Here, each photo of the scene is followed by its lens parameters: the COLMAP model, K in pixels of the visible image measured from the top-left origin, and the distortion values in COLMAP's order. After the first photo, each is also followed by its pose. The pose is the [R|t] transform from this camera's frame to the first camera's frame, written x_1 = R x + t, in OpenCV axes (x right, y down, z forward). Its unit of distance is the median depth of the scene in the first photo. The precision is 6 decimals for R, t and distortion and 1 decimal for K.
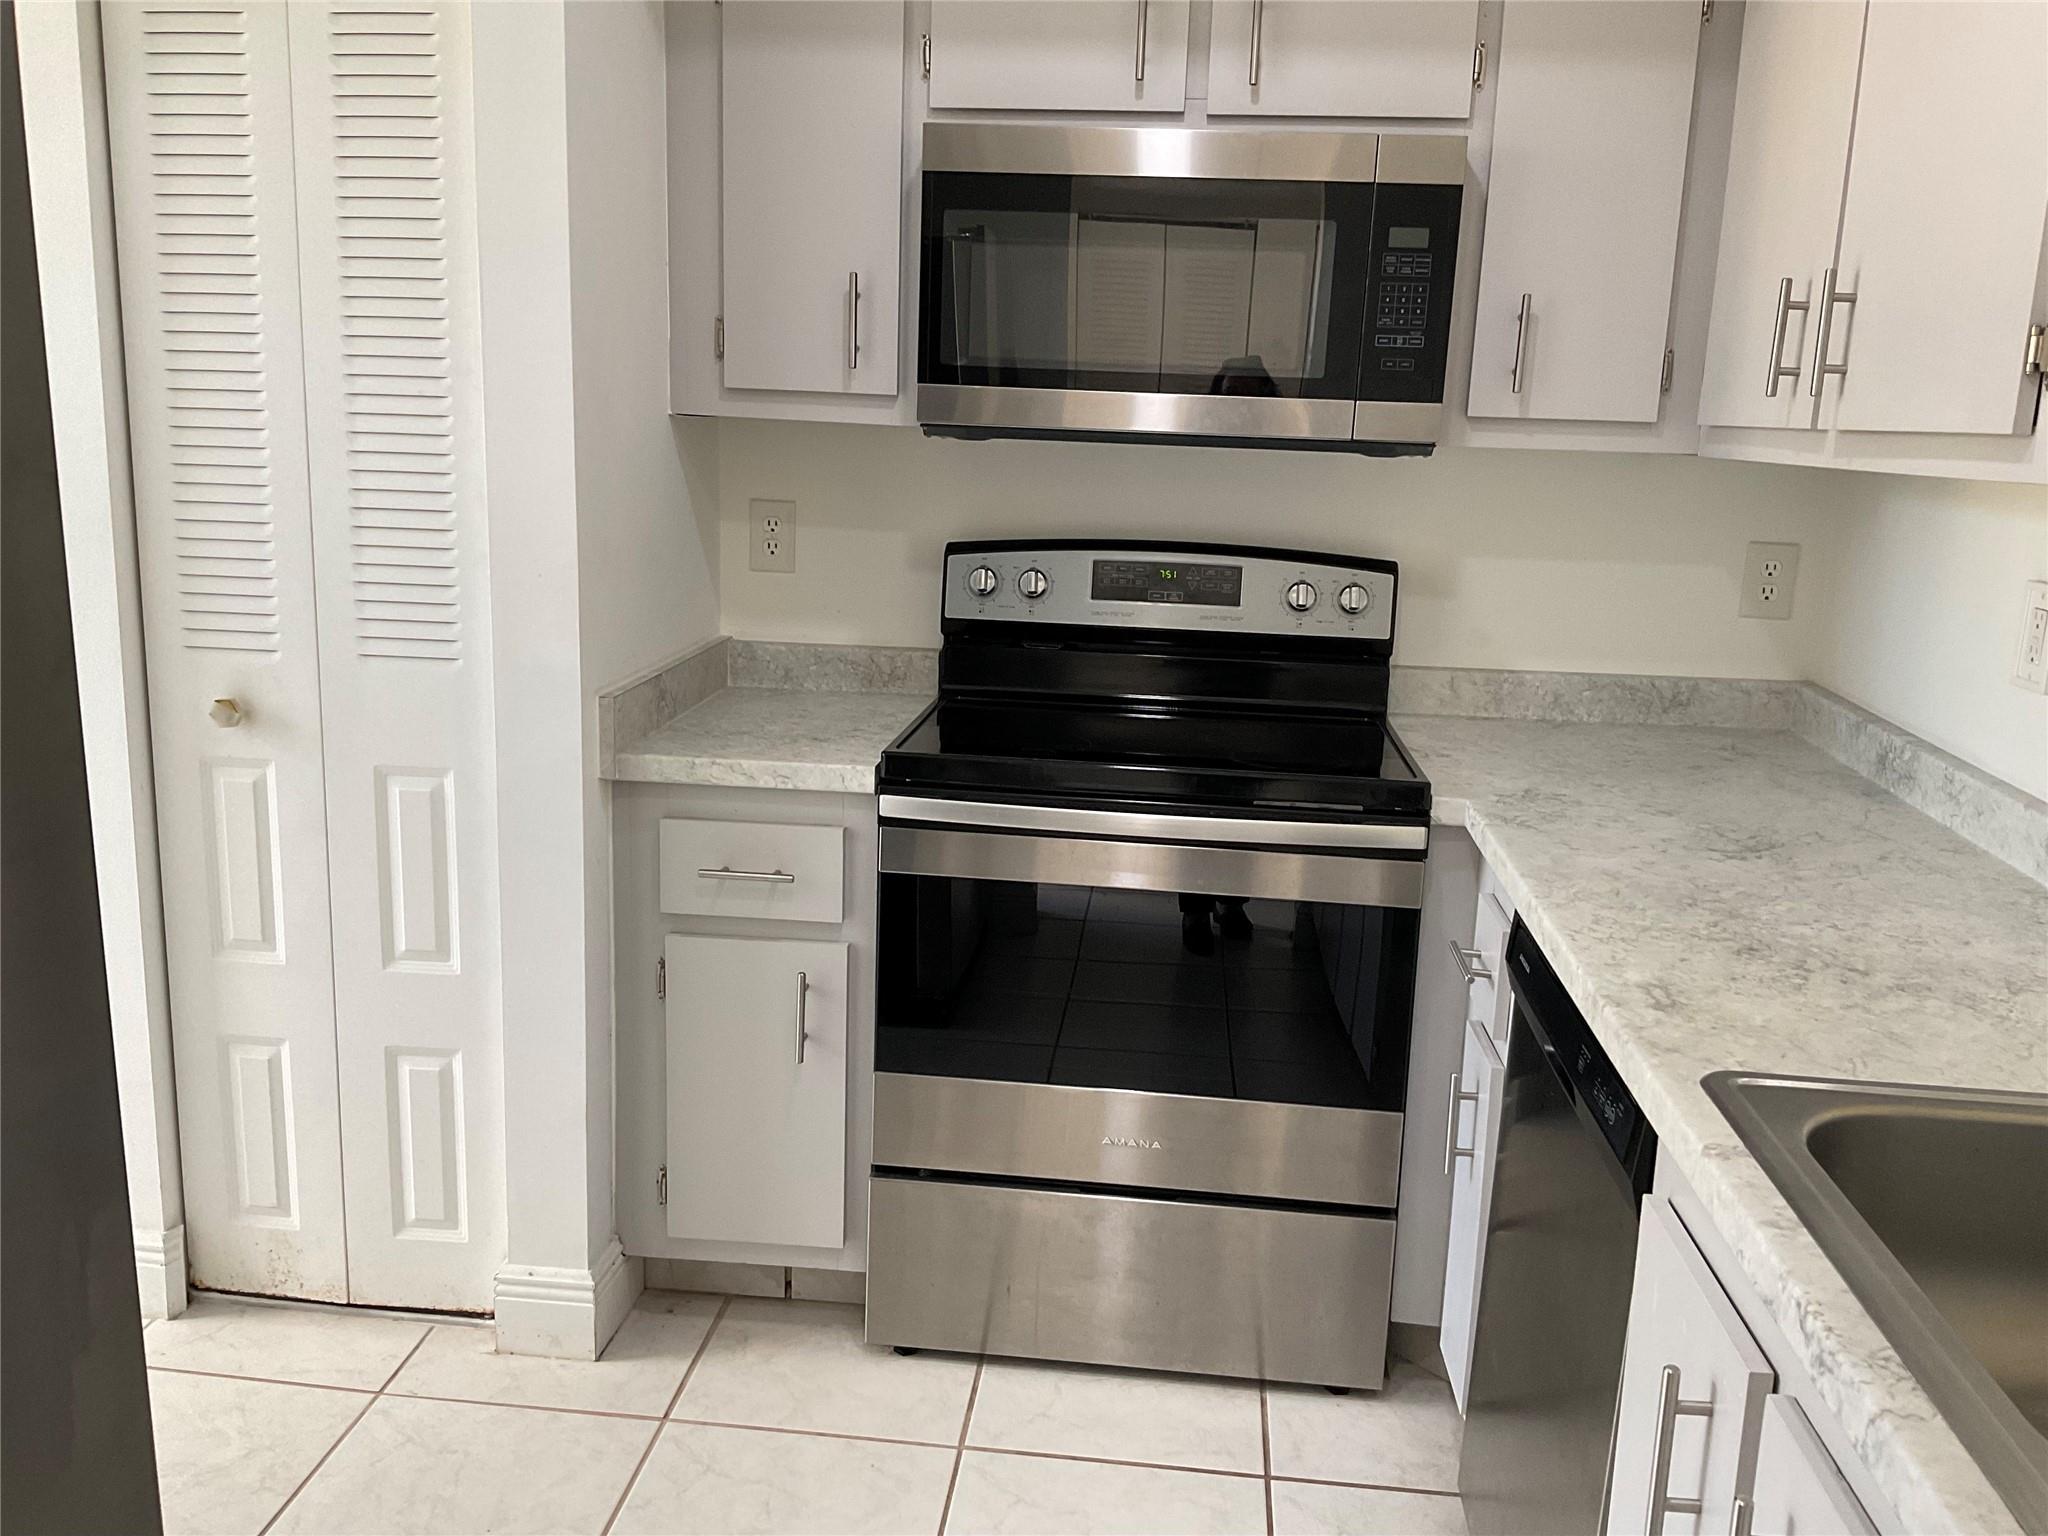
lens RADIAL K [[1700.6, 0, 1012.7], [0, 1700.6, 768.2], [0, 0, 1]] dist [0.112785, -0.241112]
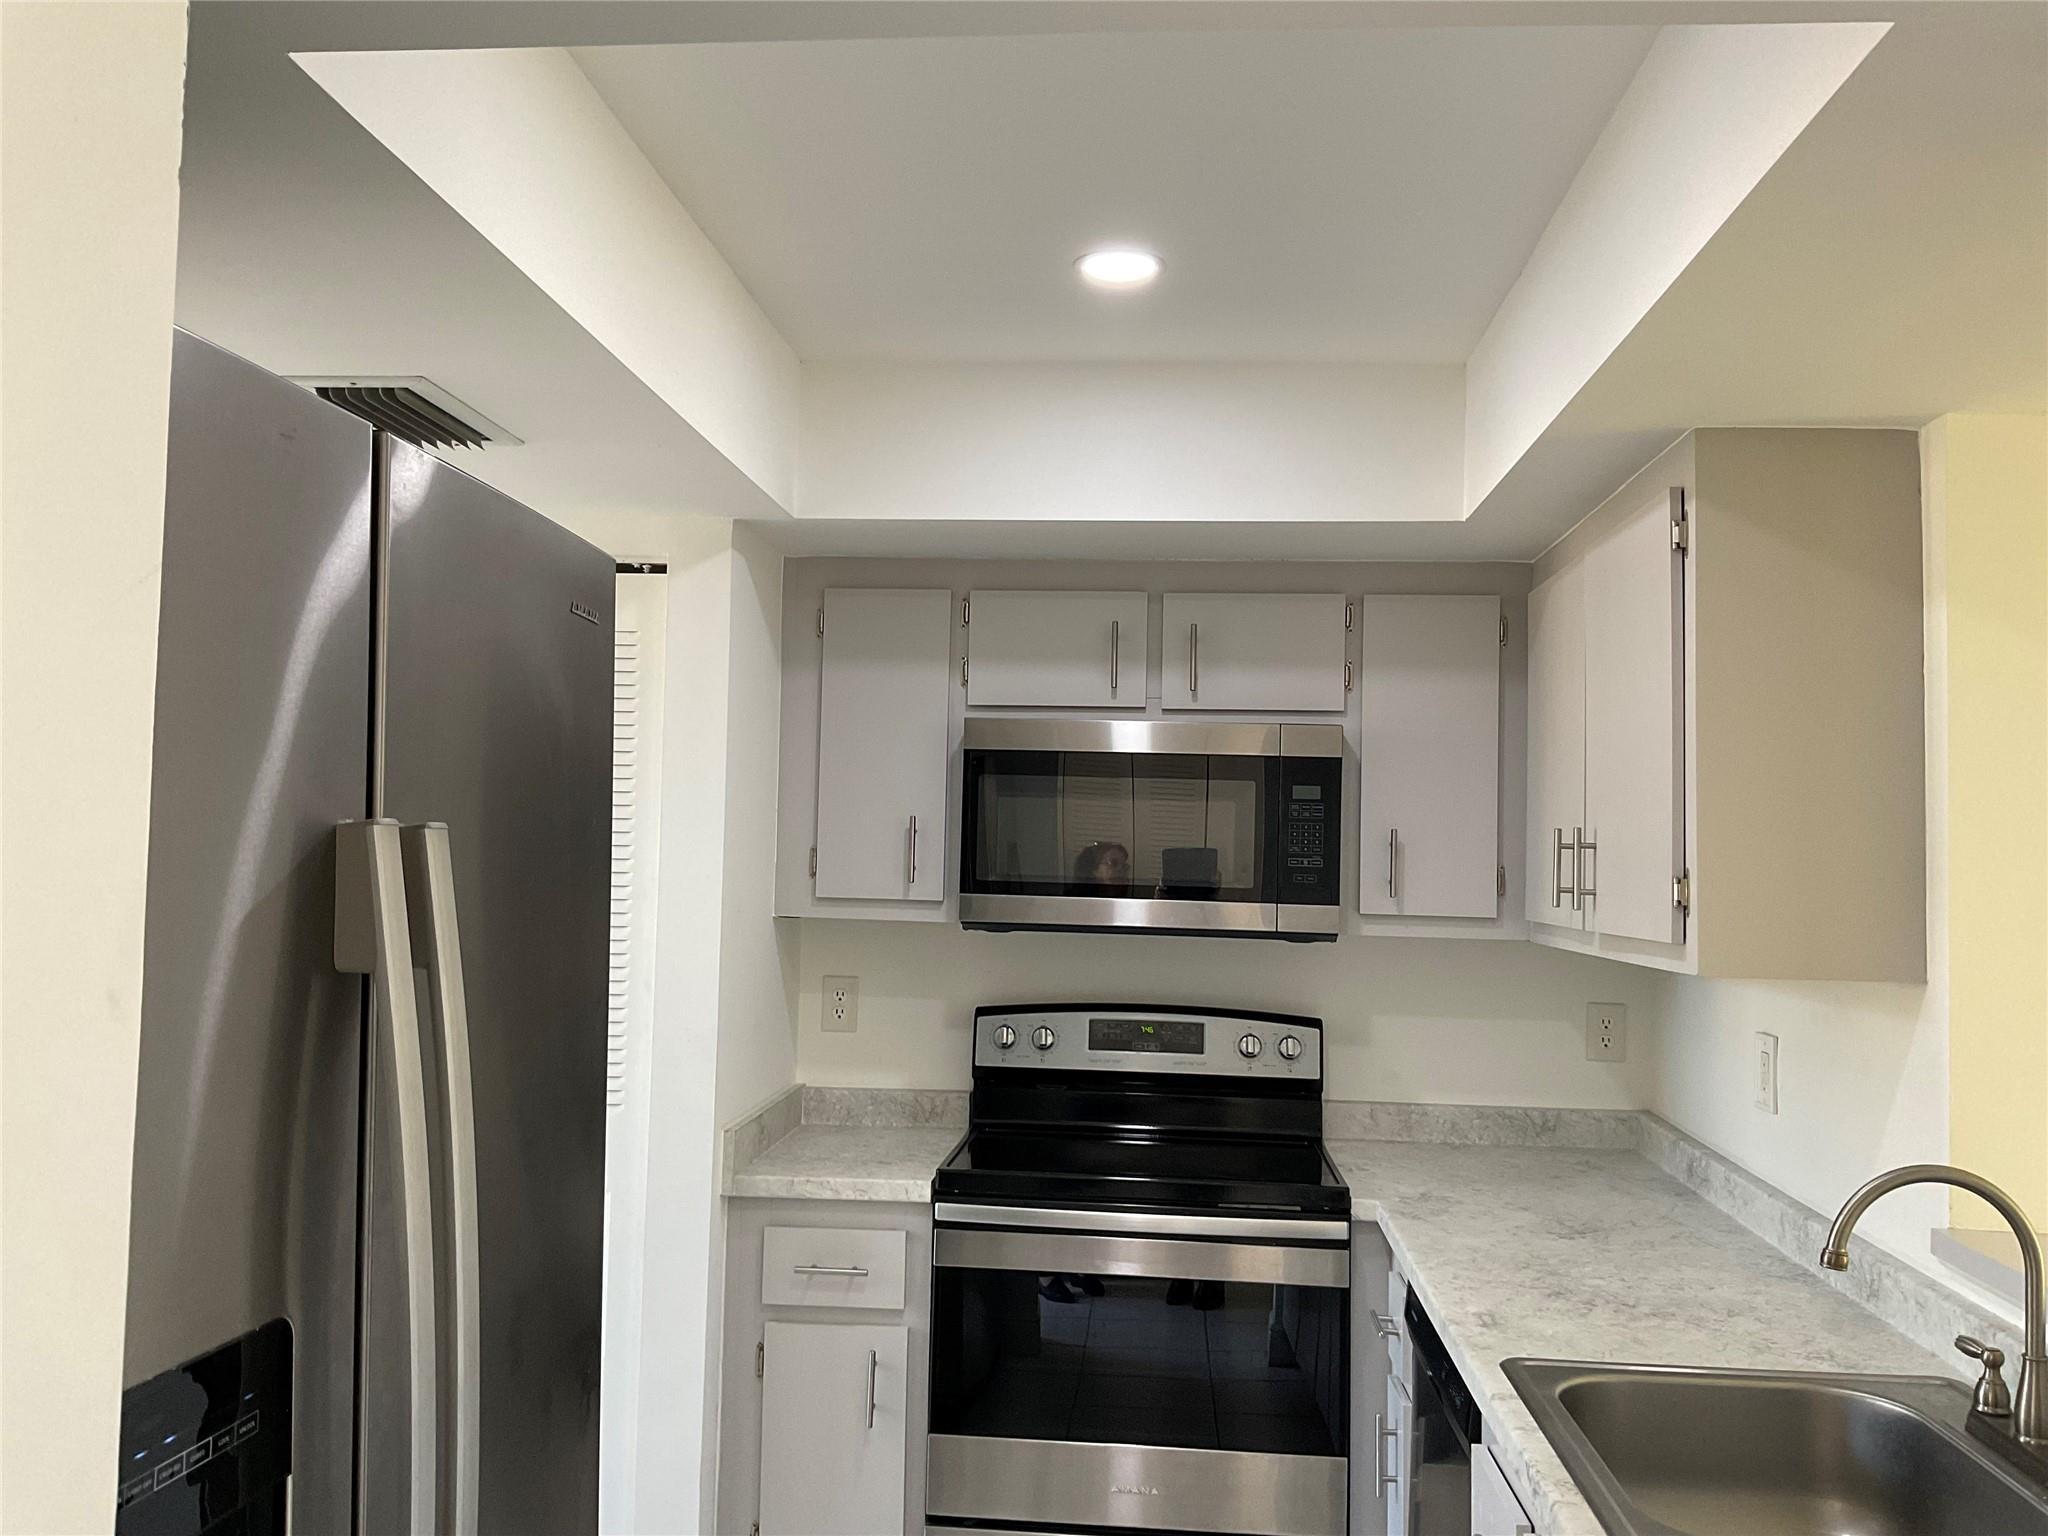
lens RADIAL K [[1700.6, 0, 1012.7], [0, 1700.6, 768.2], [0, 0, 1]] dist [0.112785, -0.241112]
pose [[0.999834, -0.011641, 0.013990, -0.031563], [0.014852, 0.966163, -0.257504, 0.031242], [-0.010519, 0.257669, 0.966176, -0.355788]]
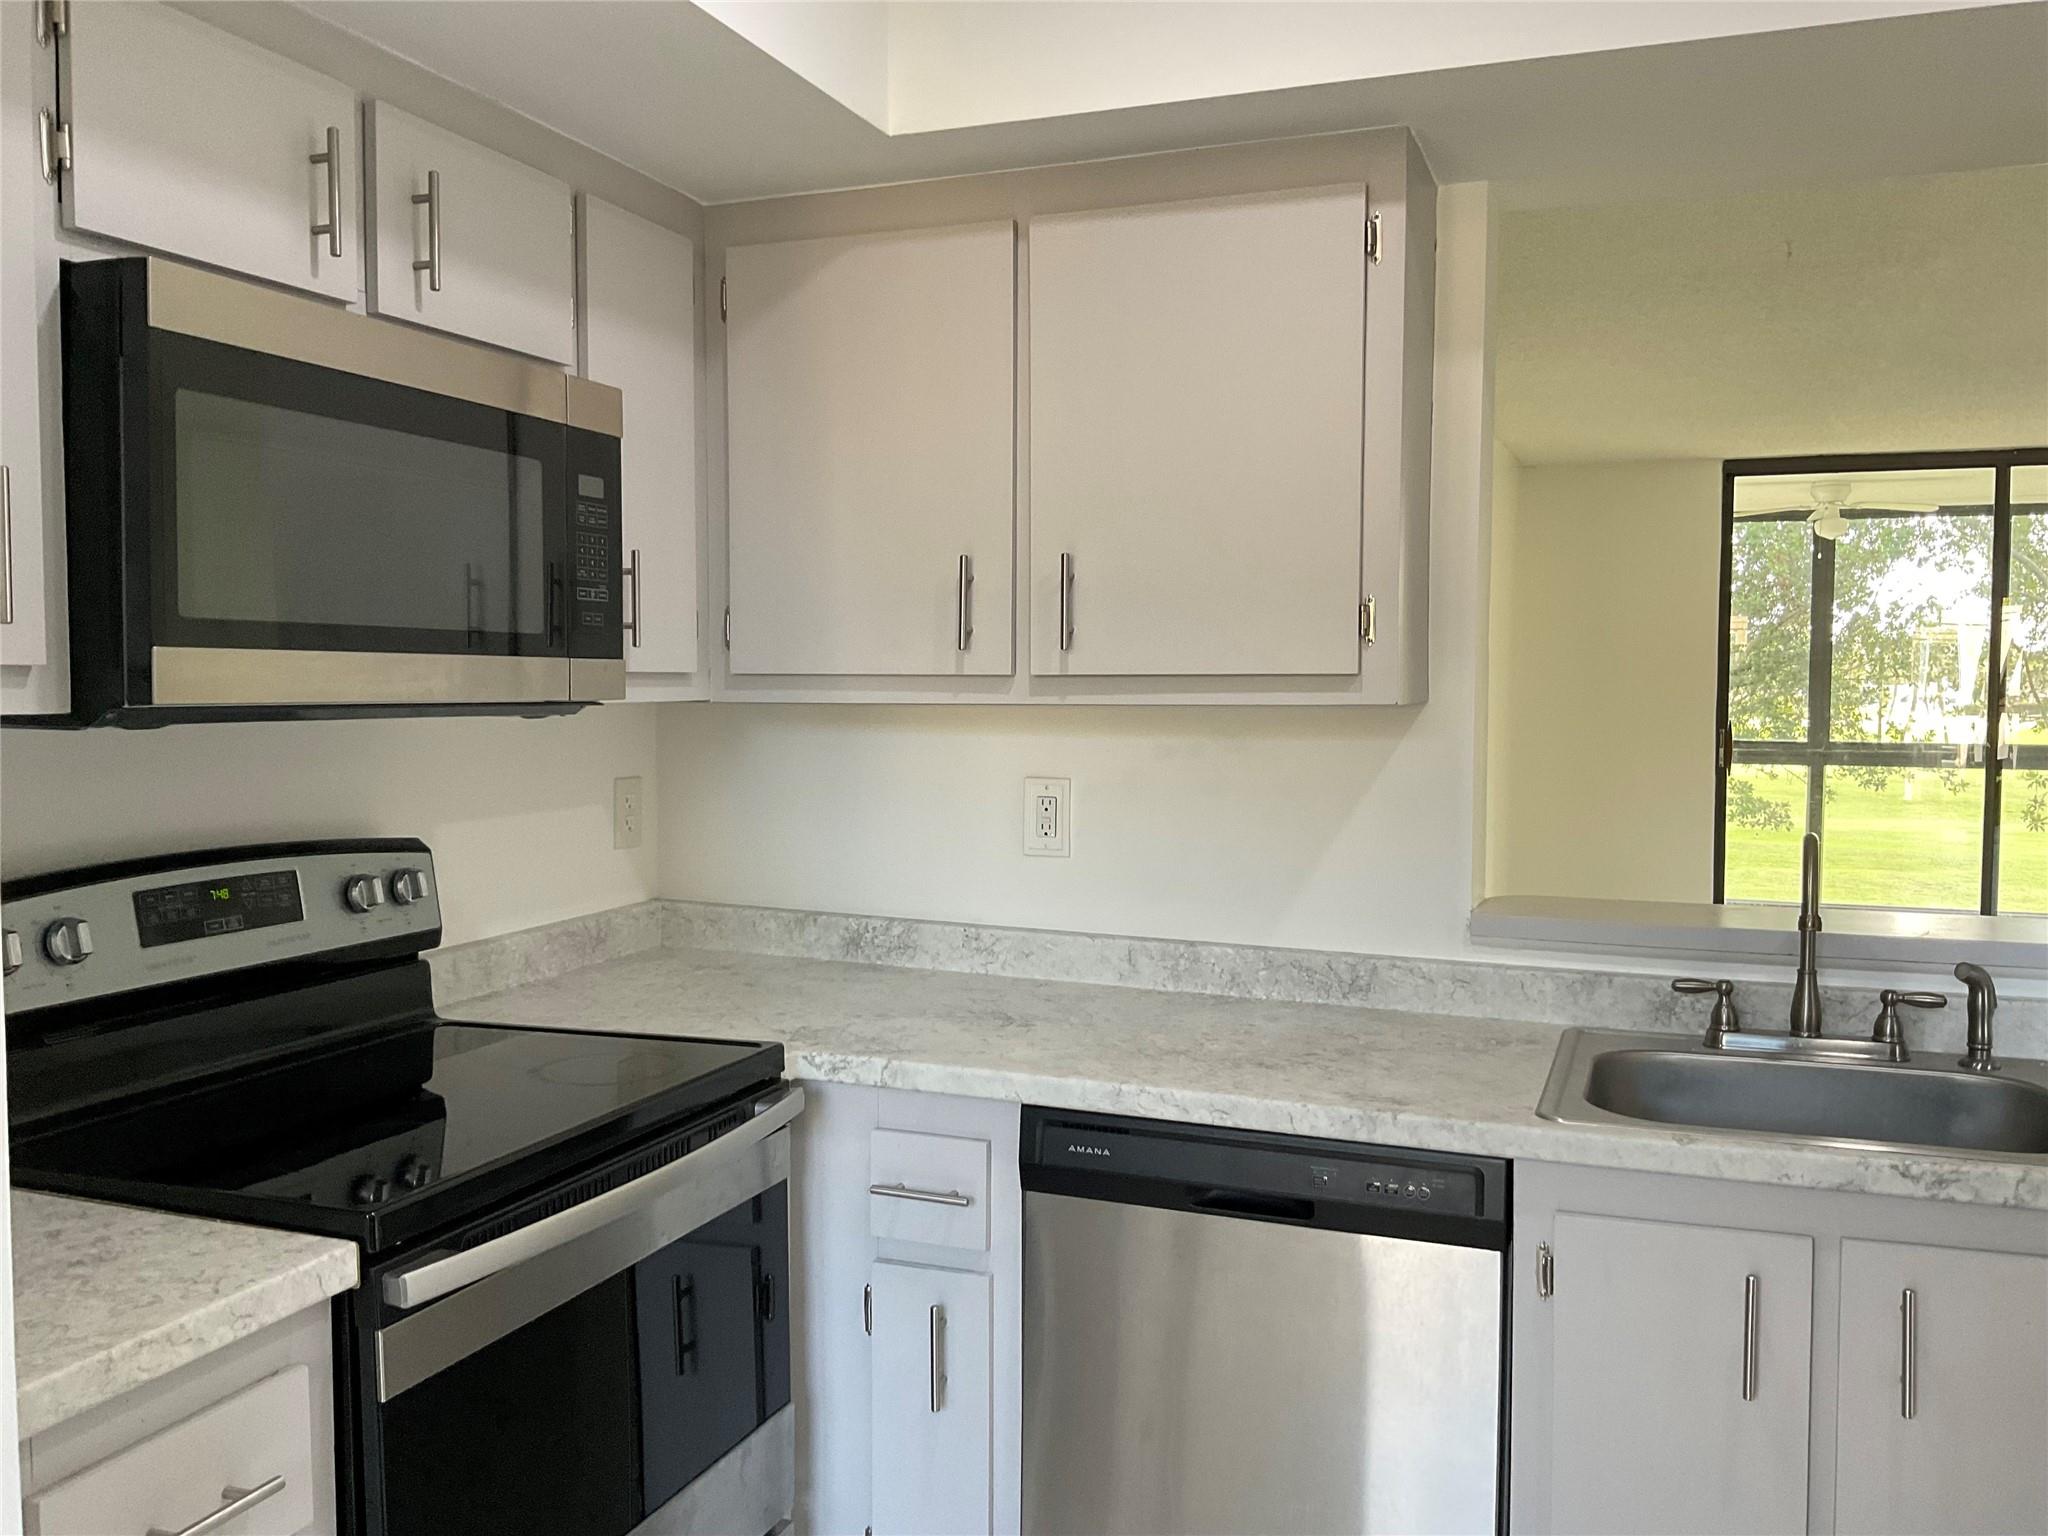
lens RADIAL K [[1700.6, 0, 1012.7], [0, 1700.6, 768.2], [0, 0, 1]] dist [0.112785, -0.241112]
pose [[0.258542, -0.087450, 0.962034, -0.598174], [0.208088, 0.977555, 0.032938, -0.138406], [-0.943321, 0.191672, 0.270936, 0.545976]]
